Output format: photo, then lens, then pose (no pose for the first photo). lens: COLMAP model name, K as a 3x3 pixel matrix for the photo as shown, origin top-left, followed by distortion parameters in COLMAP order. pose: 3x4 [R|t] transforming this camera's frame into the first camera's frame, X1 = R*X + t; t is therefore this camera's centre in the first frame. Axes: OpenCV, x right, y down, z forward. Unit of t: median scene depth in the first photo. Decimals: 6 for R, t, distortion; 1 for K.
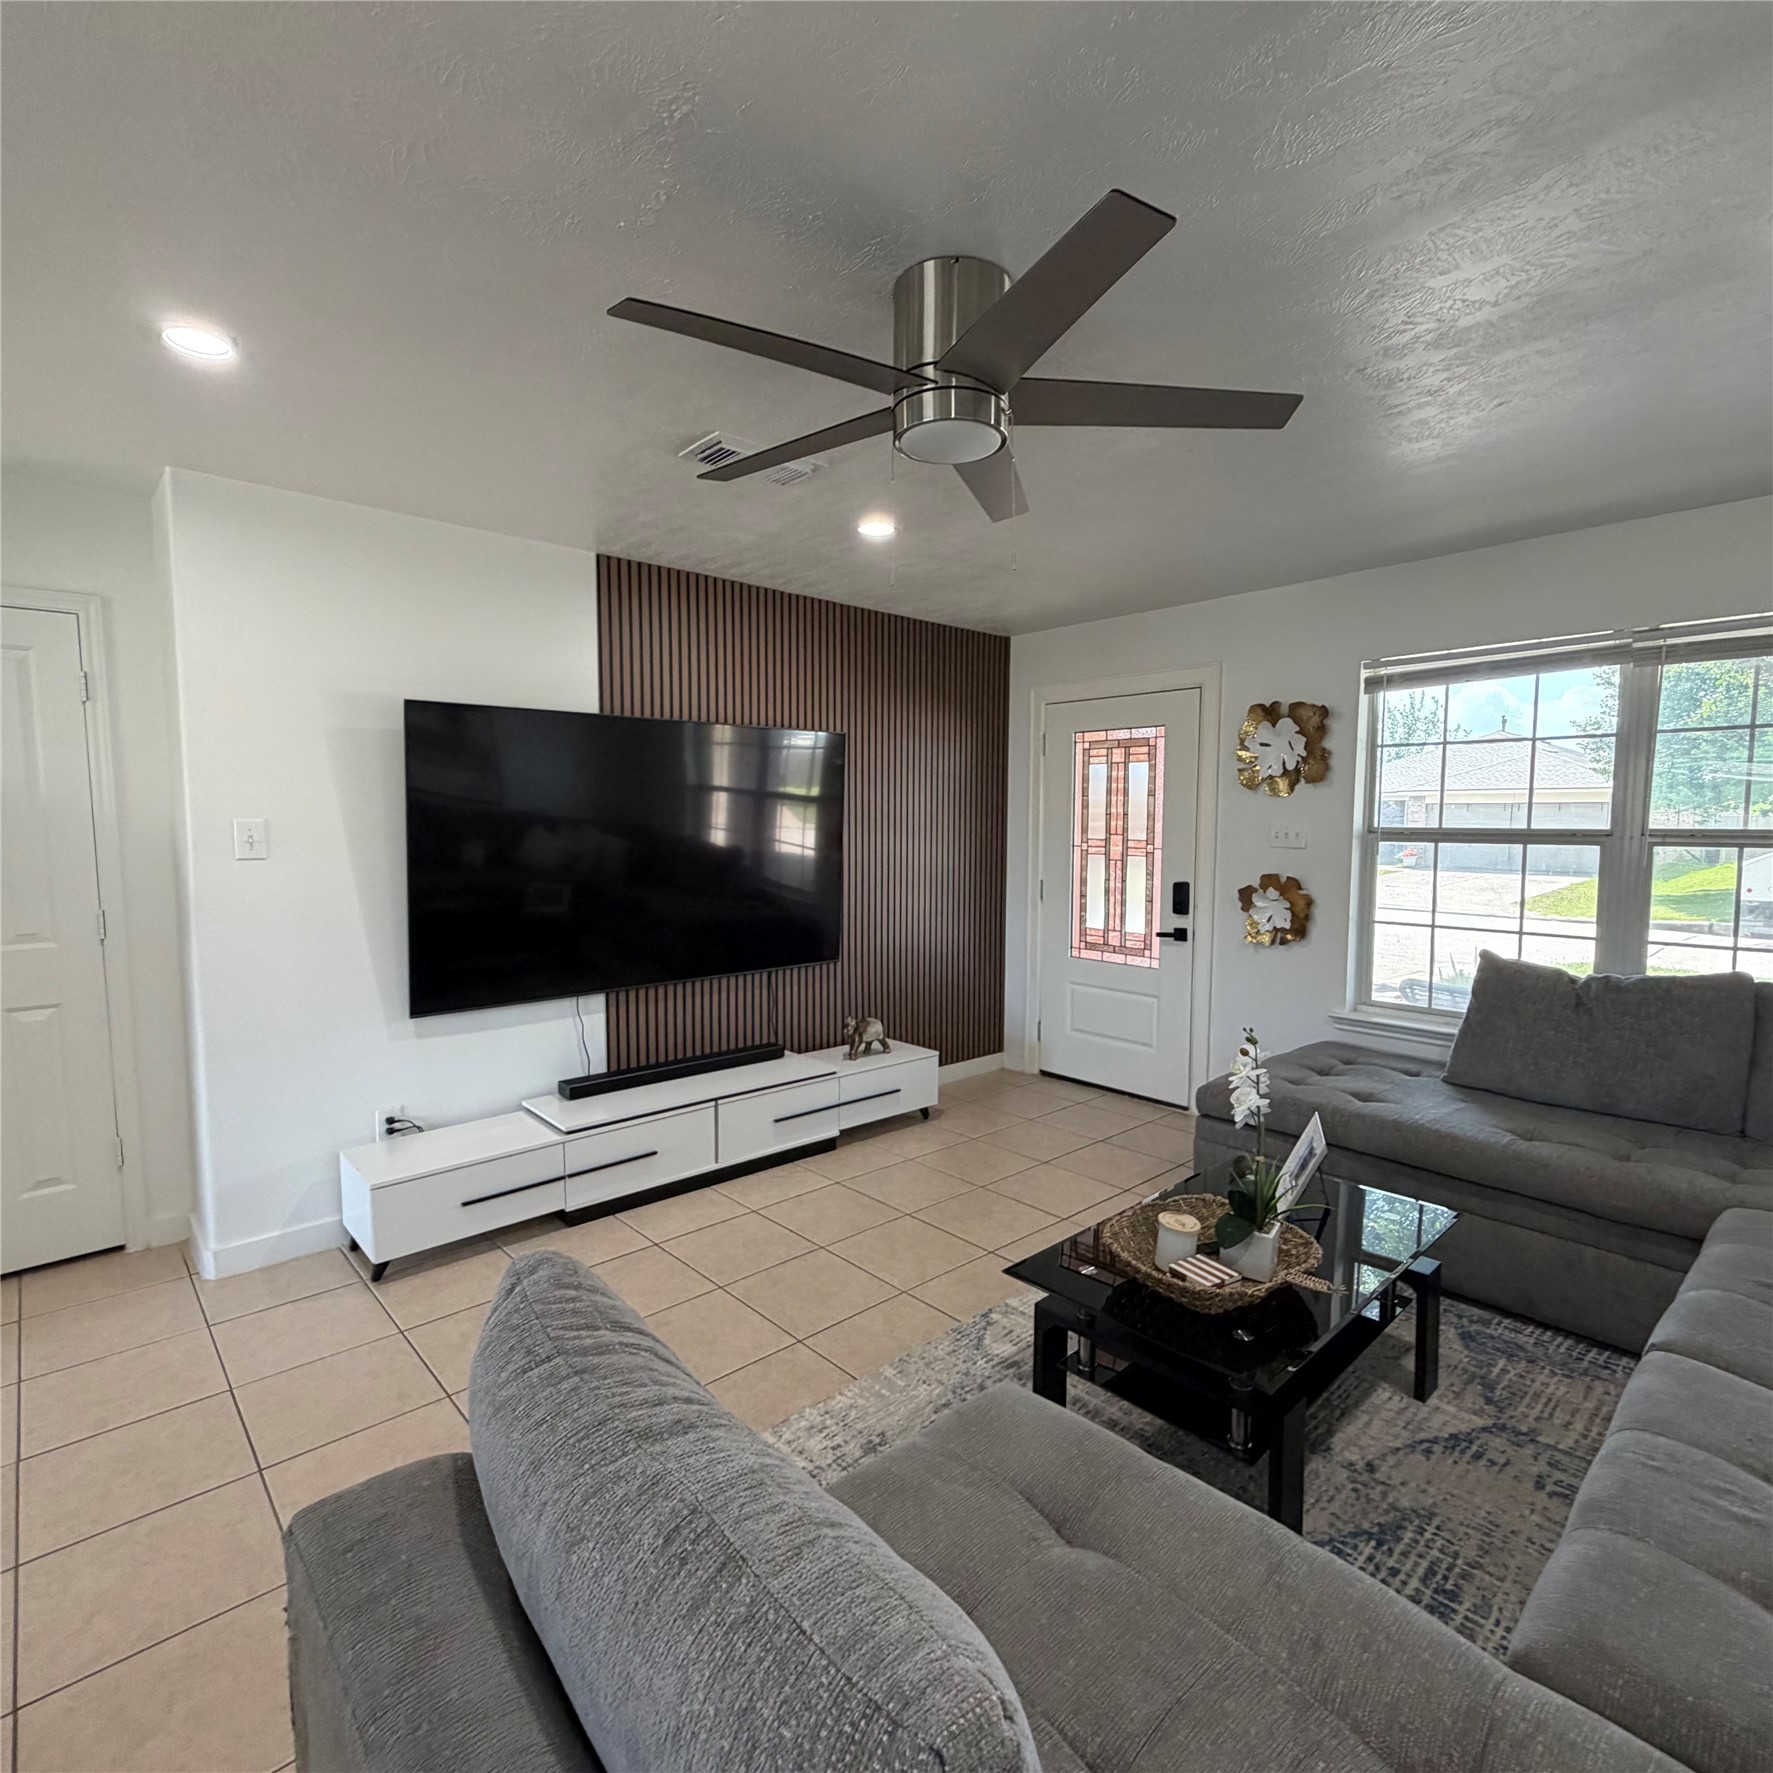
lens RADIAL K [[942.4, 0, 888.0], [0, 942.4, 891.3], [0, 0, 1]] dist [0.005138, 0.001715]
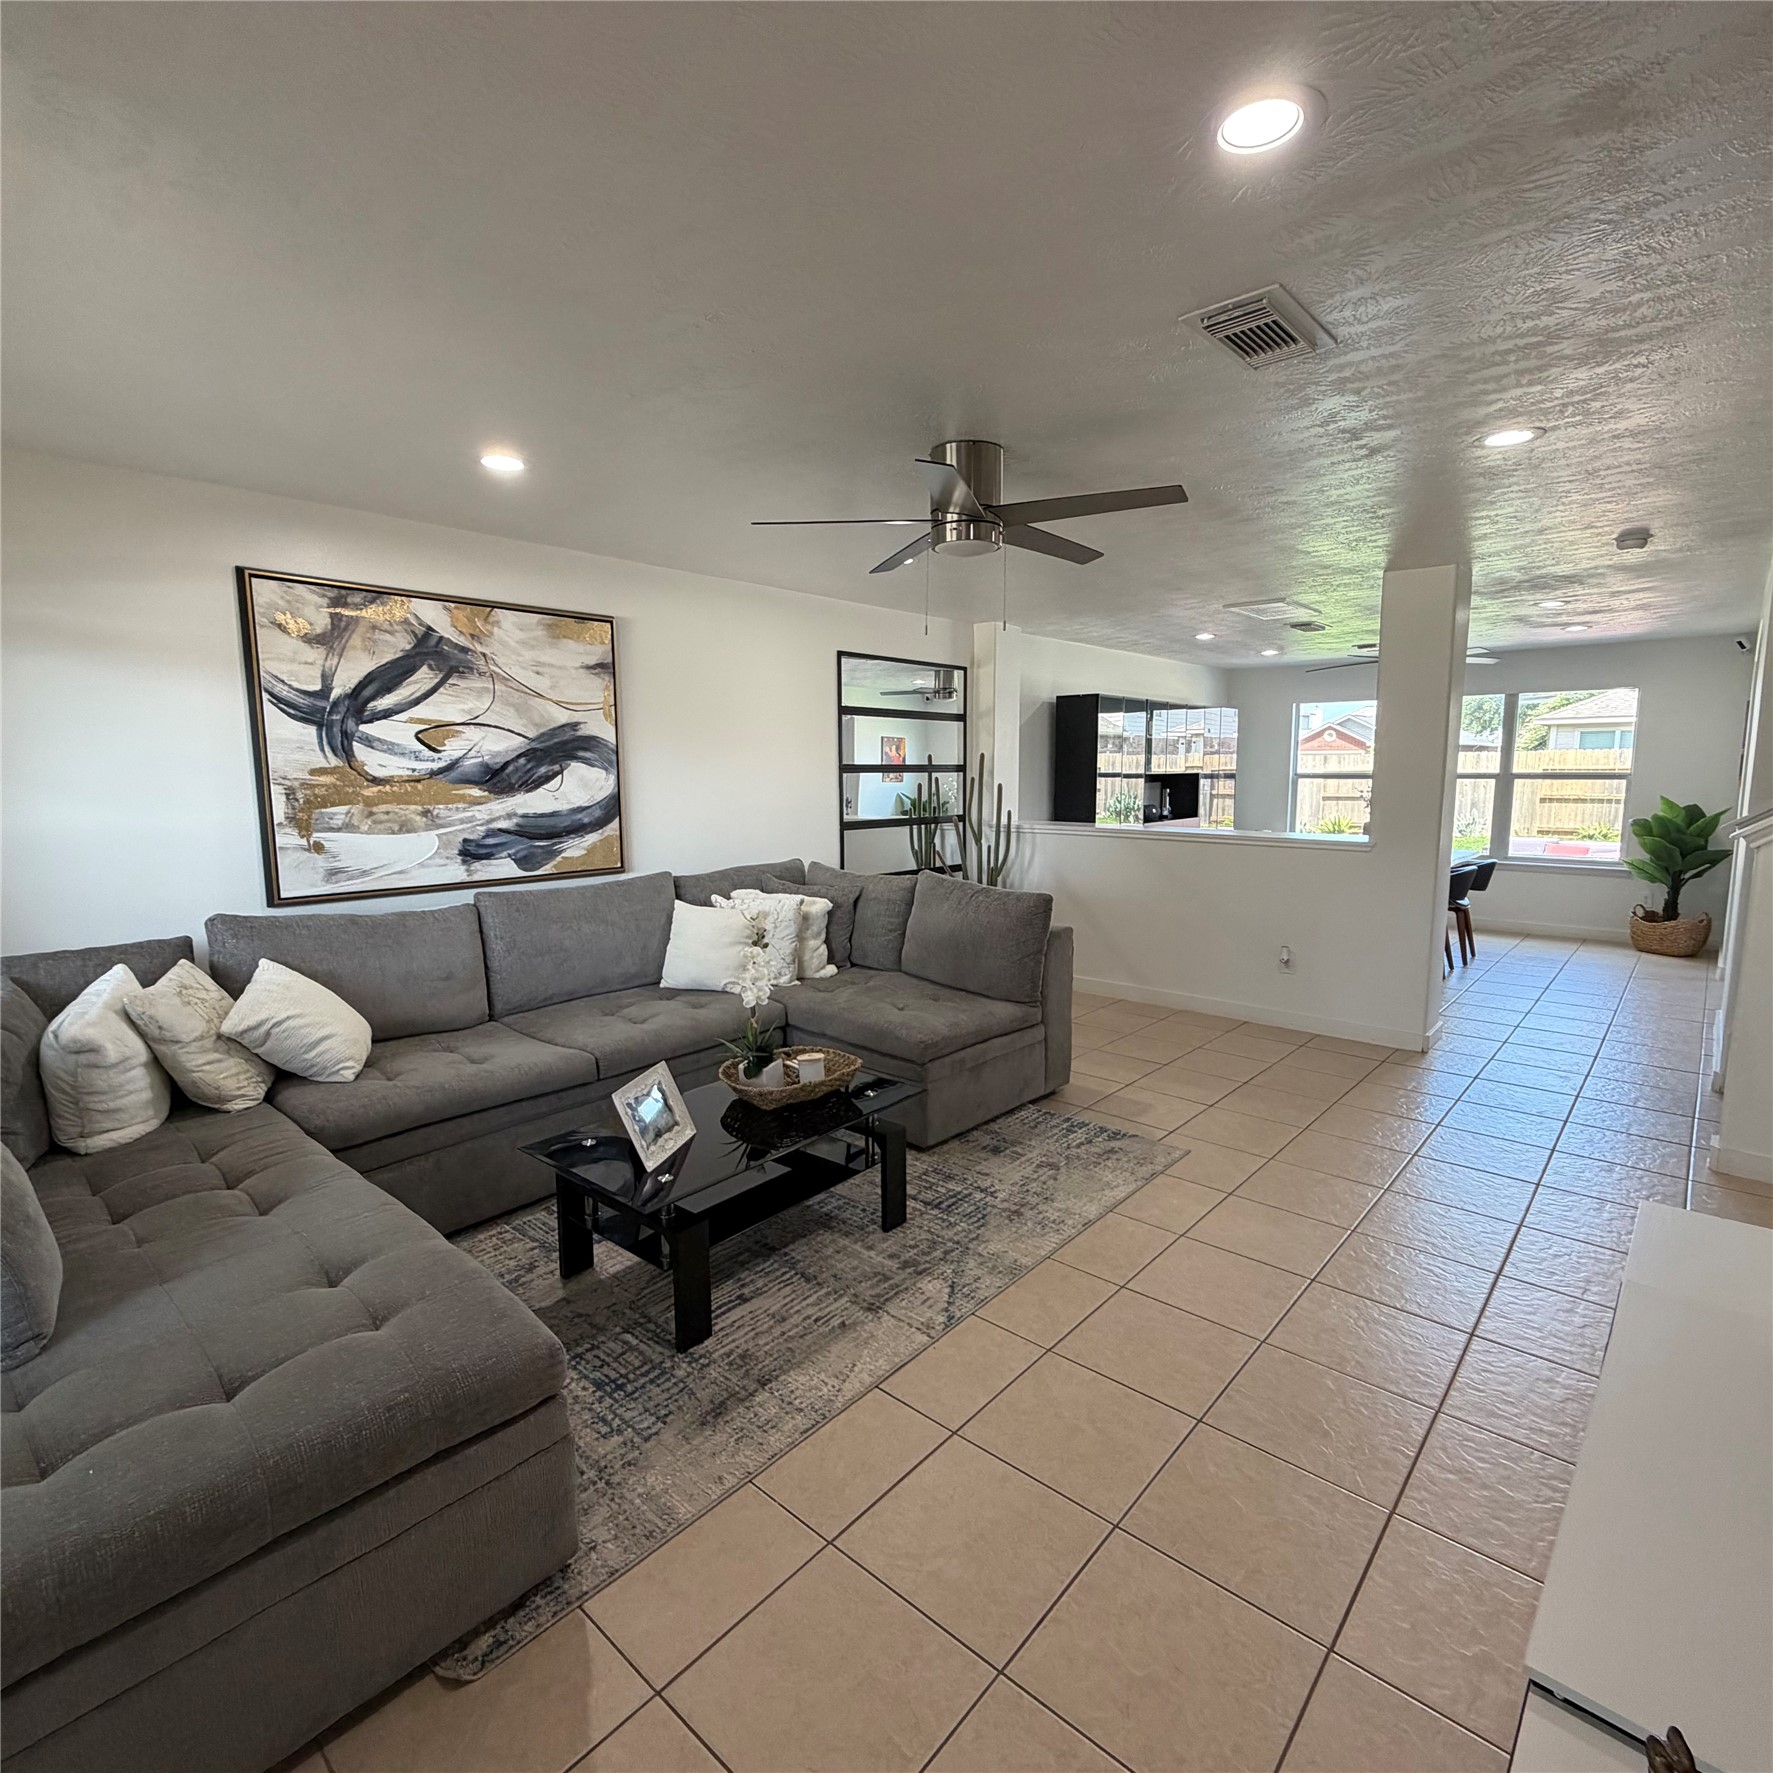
lens RADIAL K [[942.4, 0, 885.4], [0, 942.4, 888.1], [0, 0, 1]] dist [0.005138, 0.001715]
pose [[-0.994273, 0.016692, -0.105557, 0.211089], [-0.005827, 0.977791, 0.209503, -0.134756], [0.106710, 0.208918, -0.972094, 1.474690]]
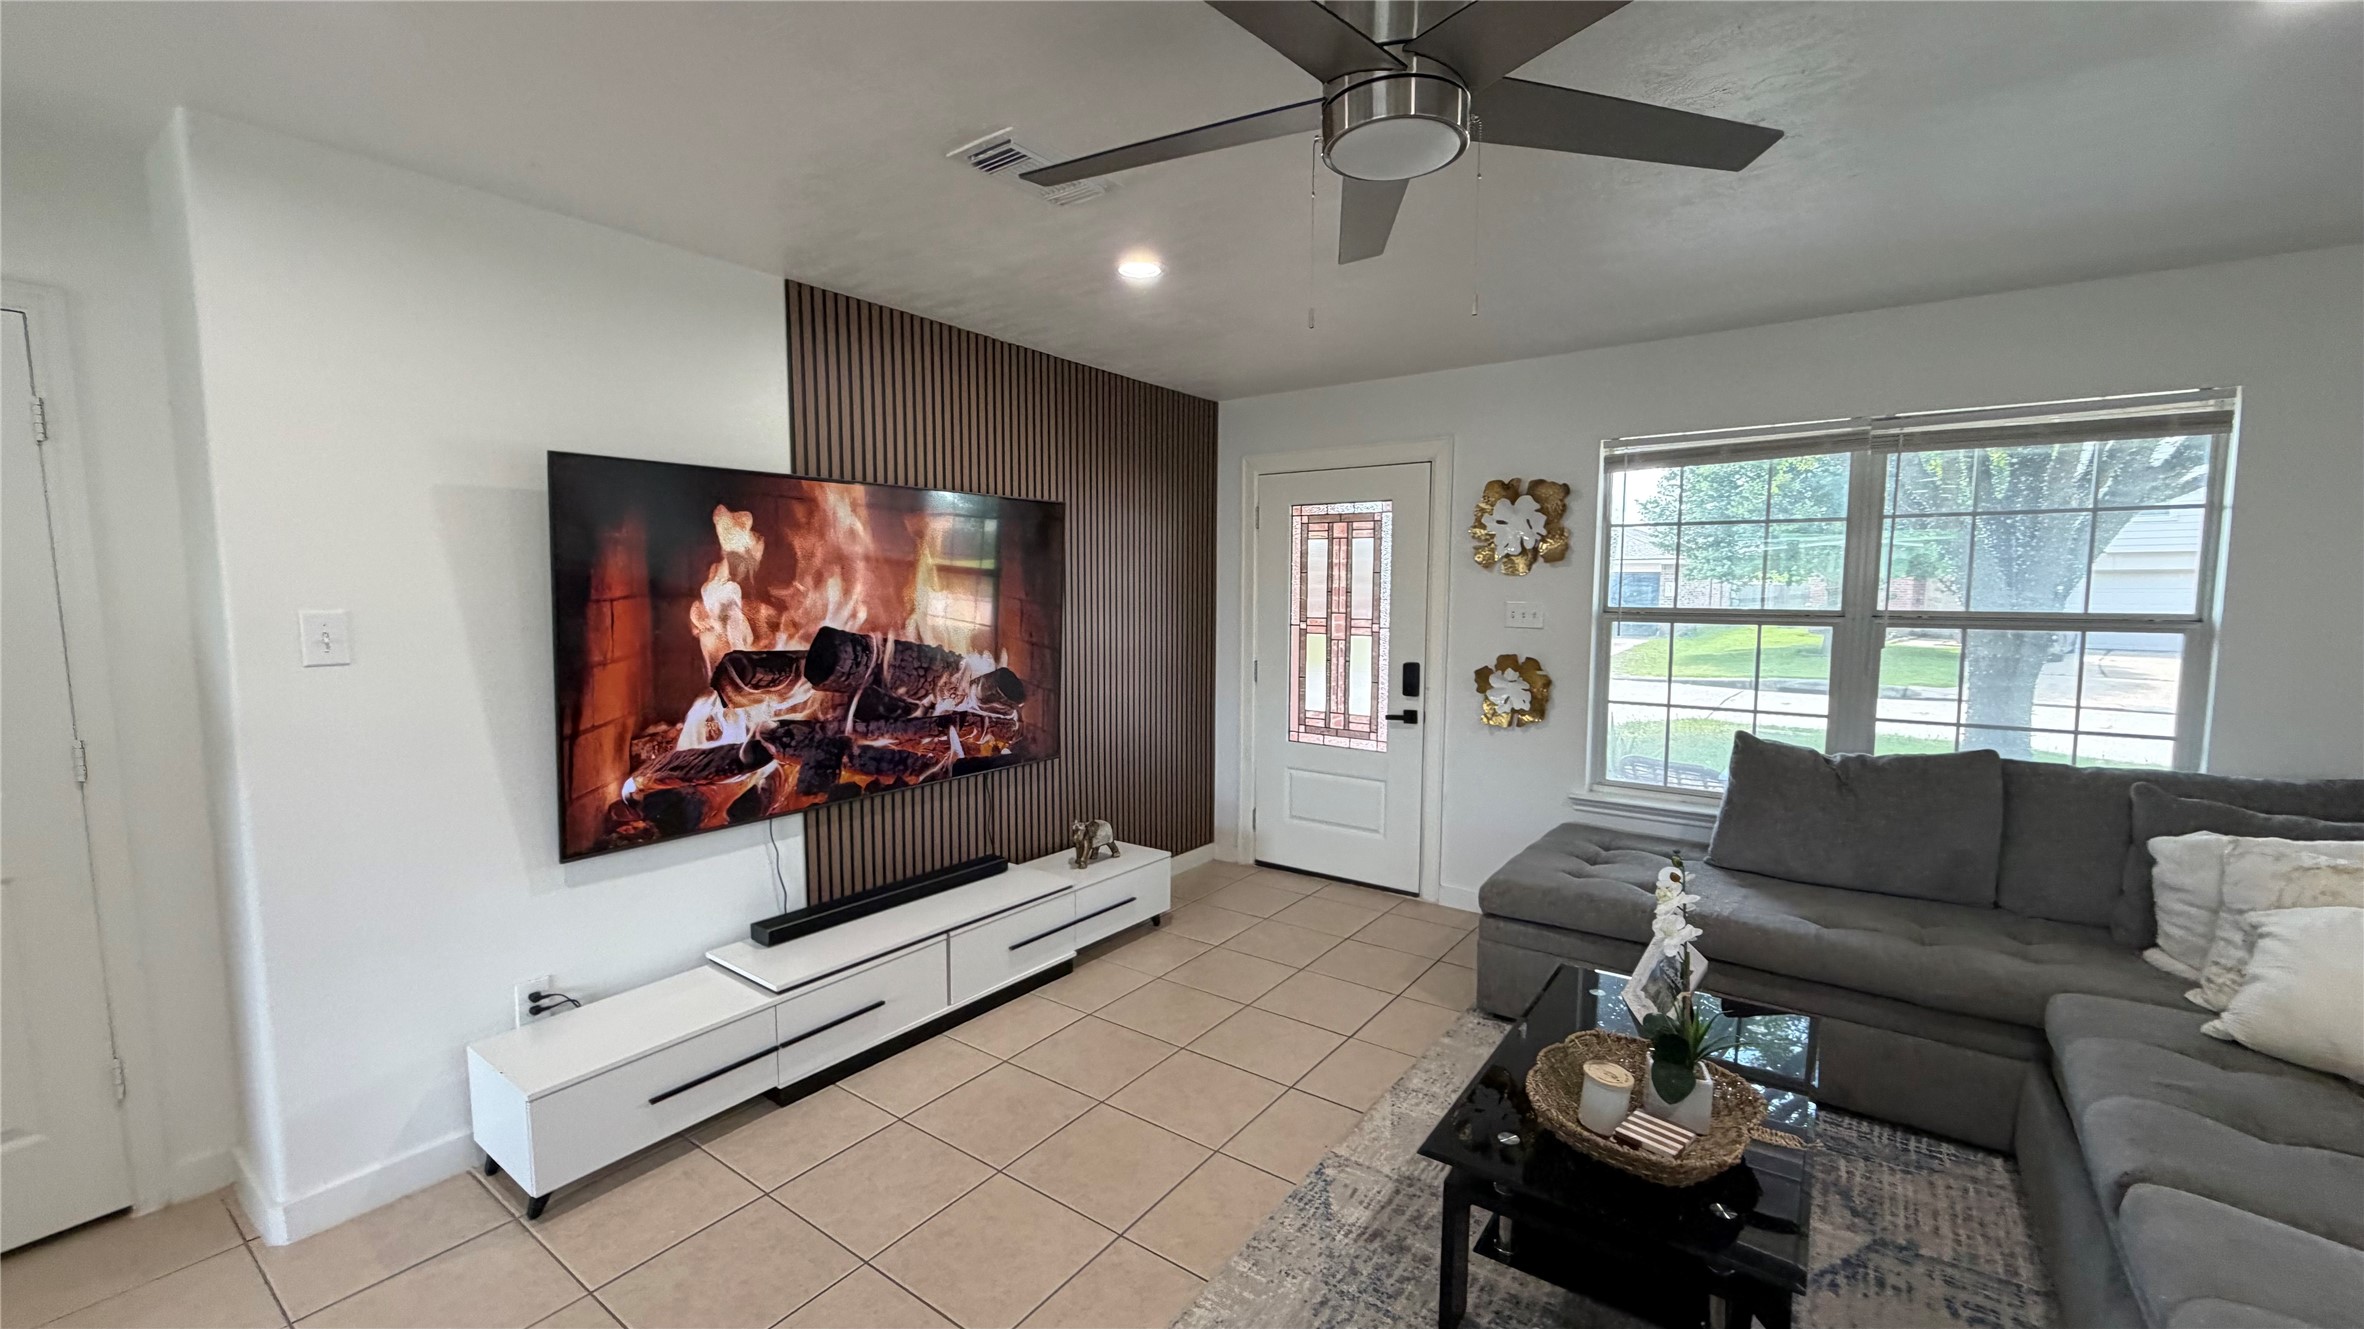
lens RADIAL K [[940.4, 0, 1179.8], [0, 940.4, 668.5], [0, 0, 1]] dist [0.004846, 0.000077]
pose [[0.979921, -0.017234, 0.198638, -0.154882], [0.014814, 0.999797, 0.013661, -0.028010], [-0.198833, -0.010444, 0.979978, 0.137849]]
